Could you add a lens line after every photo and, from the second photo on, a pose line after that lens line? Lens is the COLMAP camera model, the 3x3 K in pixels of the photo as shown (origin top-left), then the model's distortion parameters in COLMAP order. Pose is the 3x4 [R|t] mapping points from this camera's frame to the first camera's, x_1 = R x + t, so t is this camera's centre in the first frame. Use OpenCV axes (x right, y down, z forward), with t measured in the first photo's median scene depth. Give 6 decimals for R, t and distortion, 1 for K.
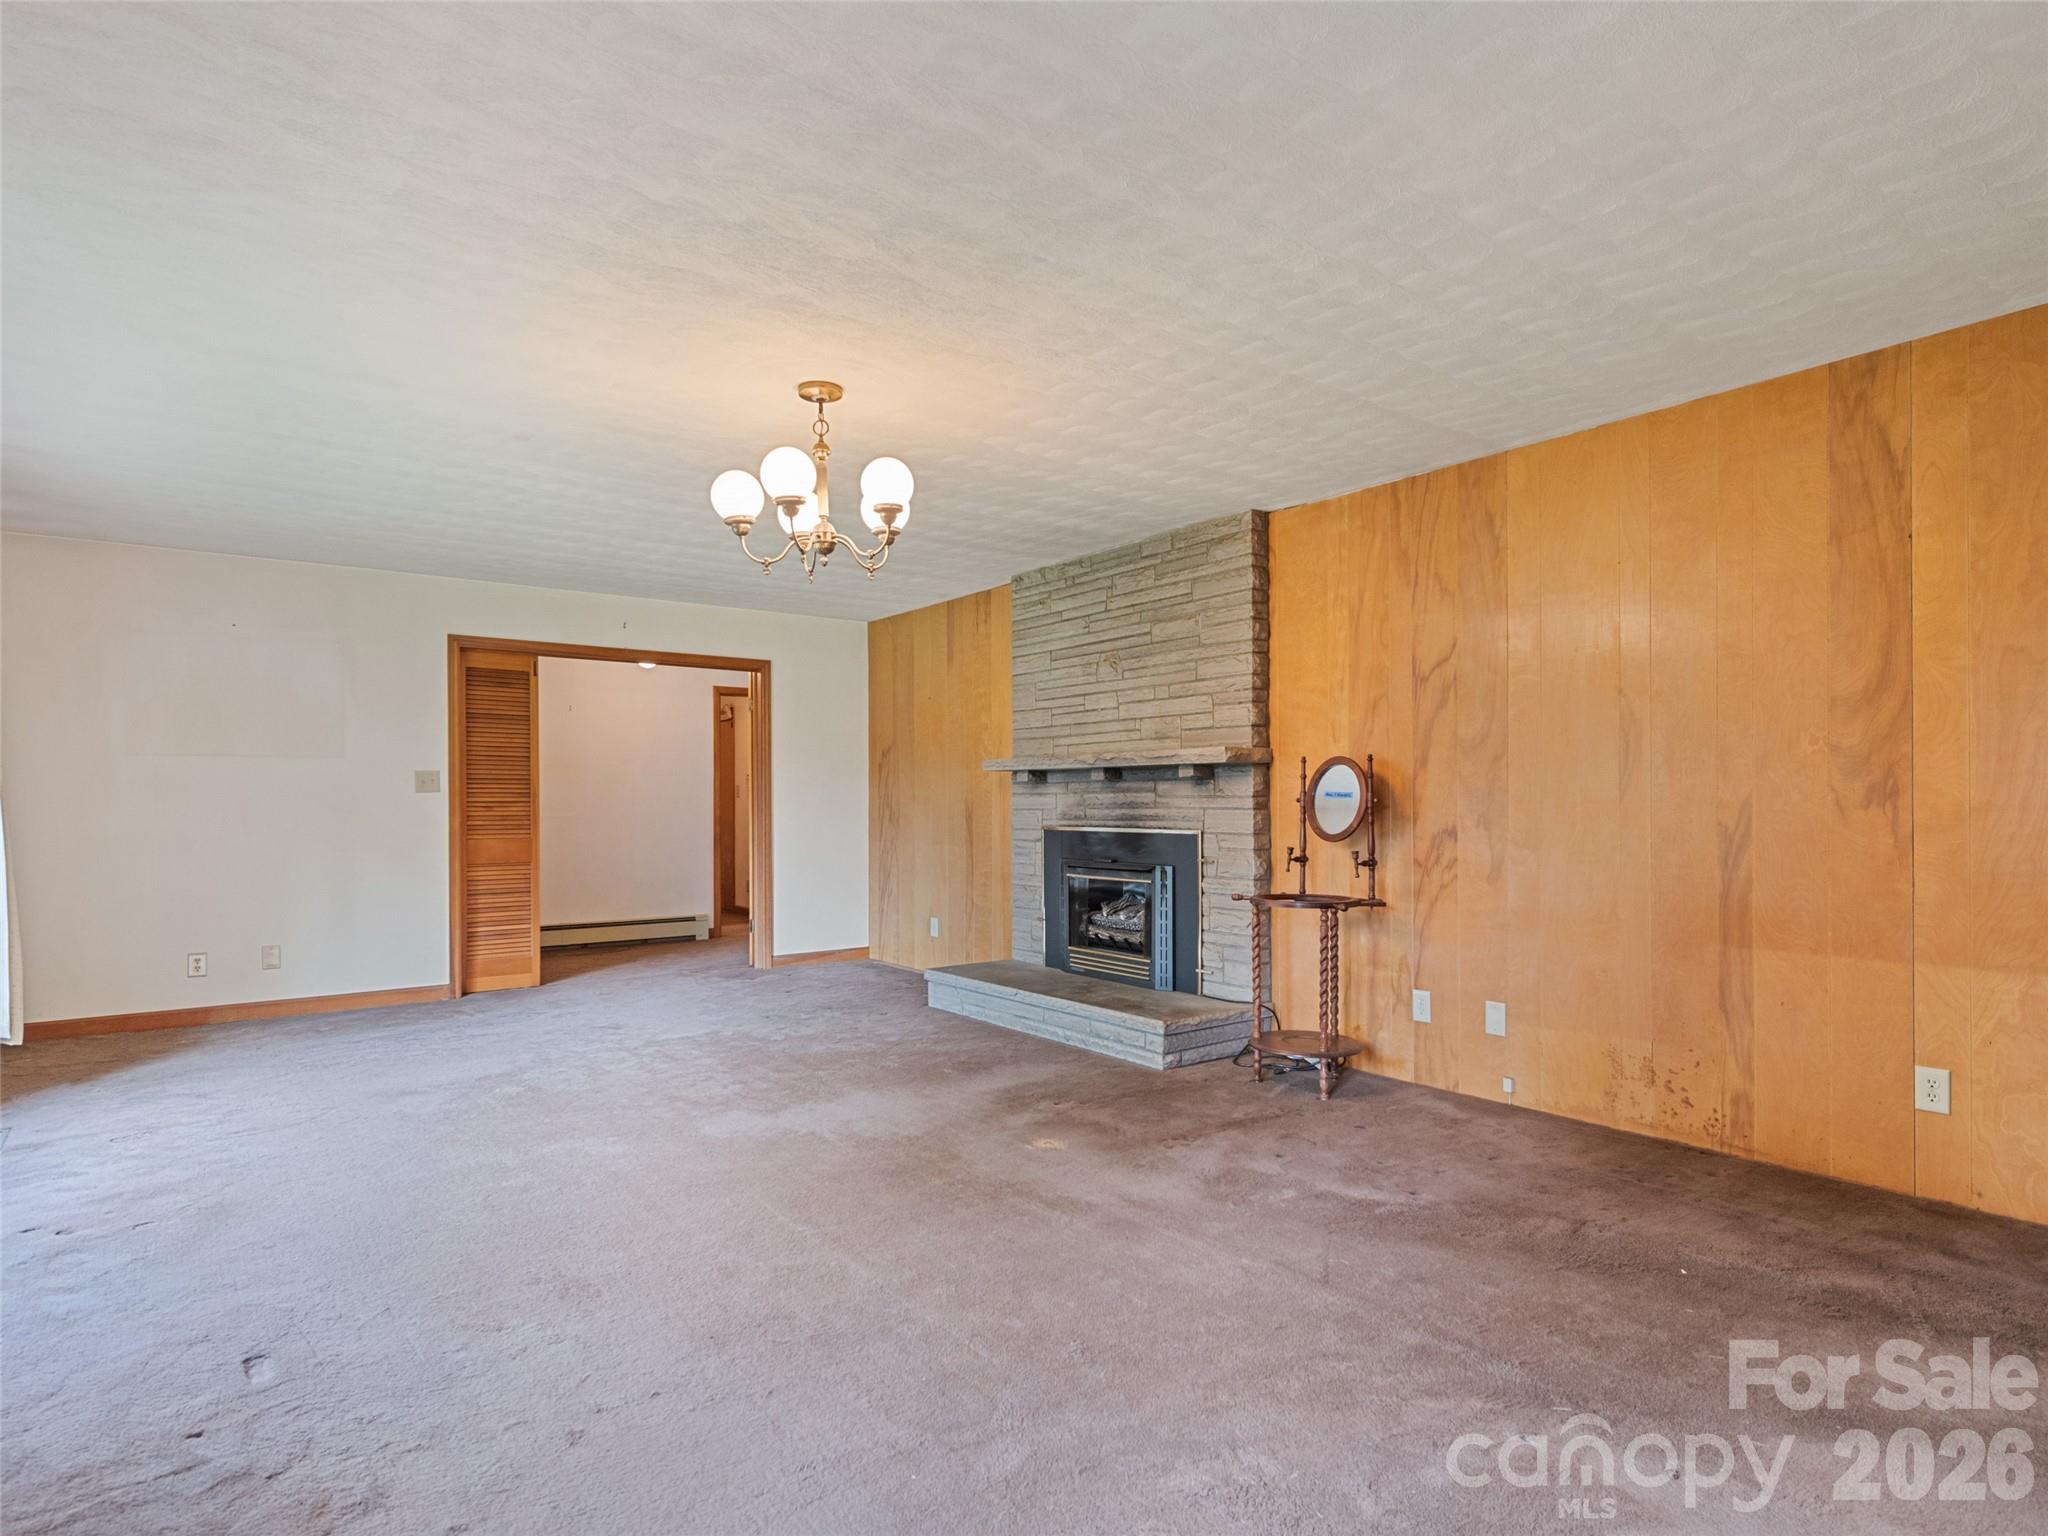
lens RADIAL K [[1079.2, 0, 1020.9], [0, 1079.2, 799.2], [0, 0, 1]] dist [-0.000048, -0.000412]
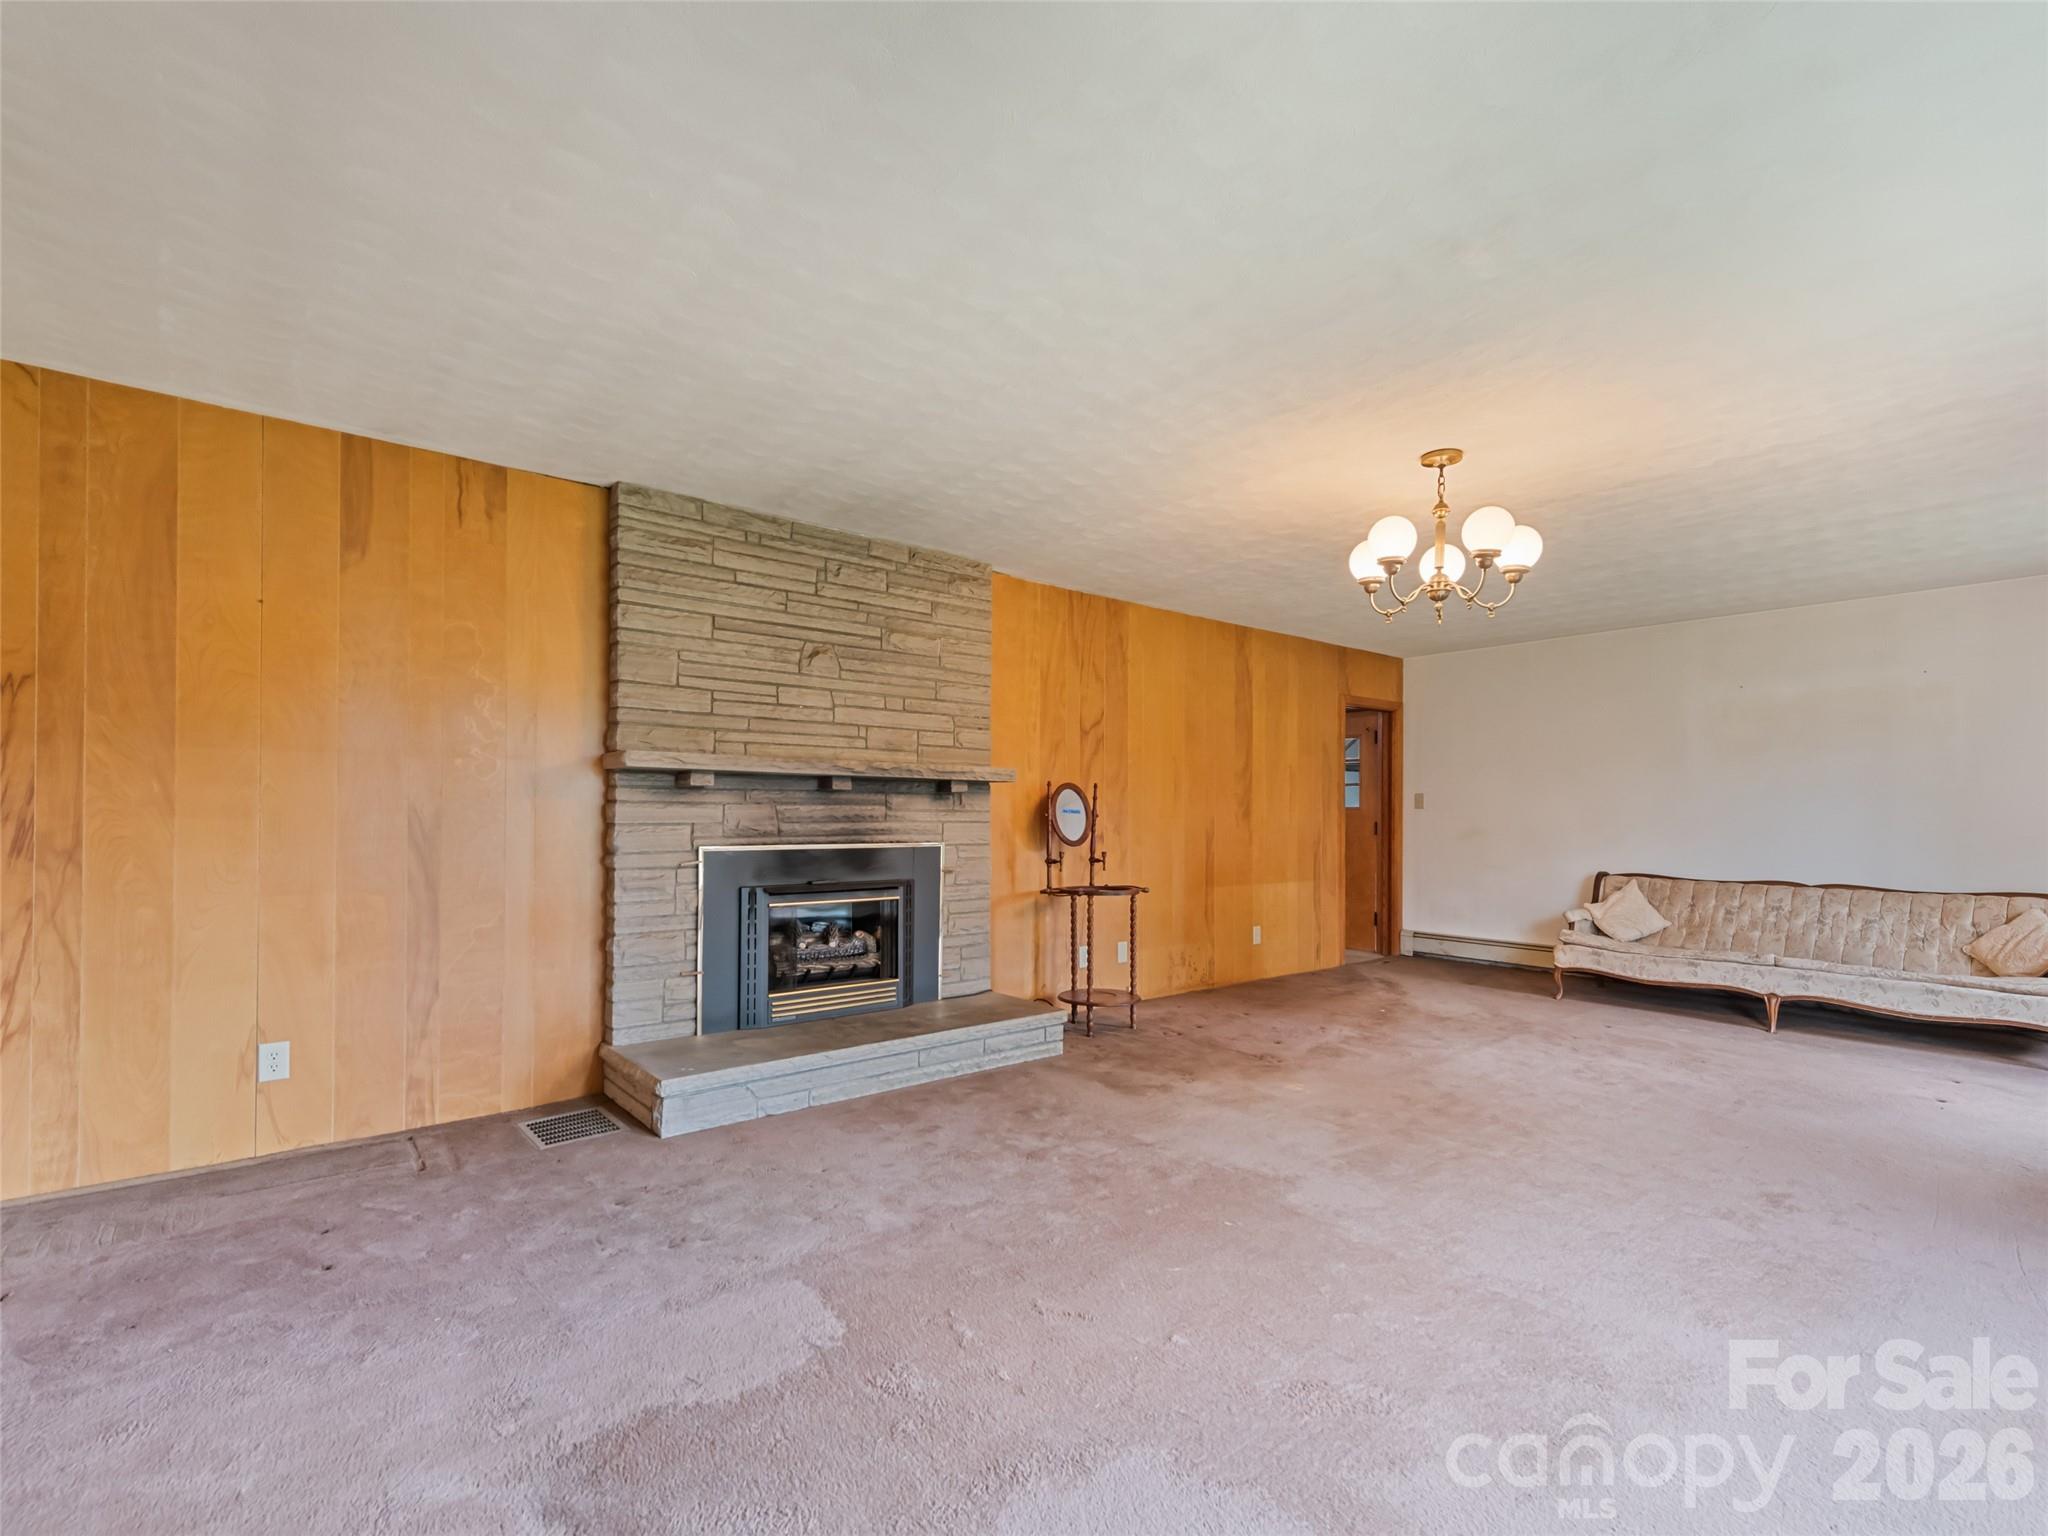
lens RADIAL K [[889.9, 0, 1017.4], [0, 889.9, 814.1], [0, 0, 1]] dist [-0.000554, -0.000159]
pose [[-0.006144, 0.009015, 0.999940, -0.674631], [-0.004313, 0.999950, -0.009042, 0.008035], [-0.999972, -0.004368, -0.006105, 0.890922]]
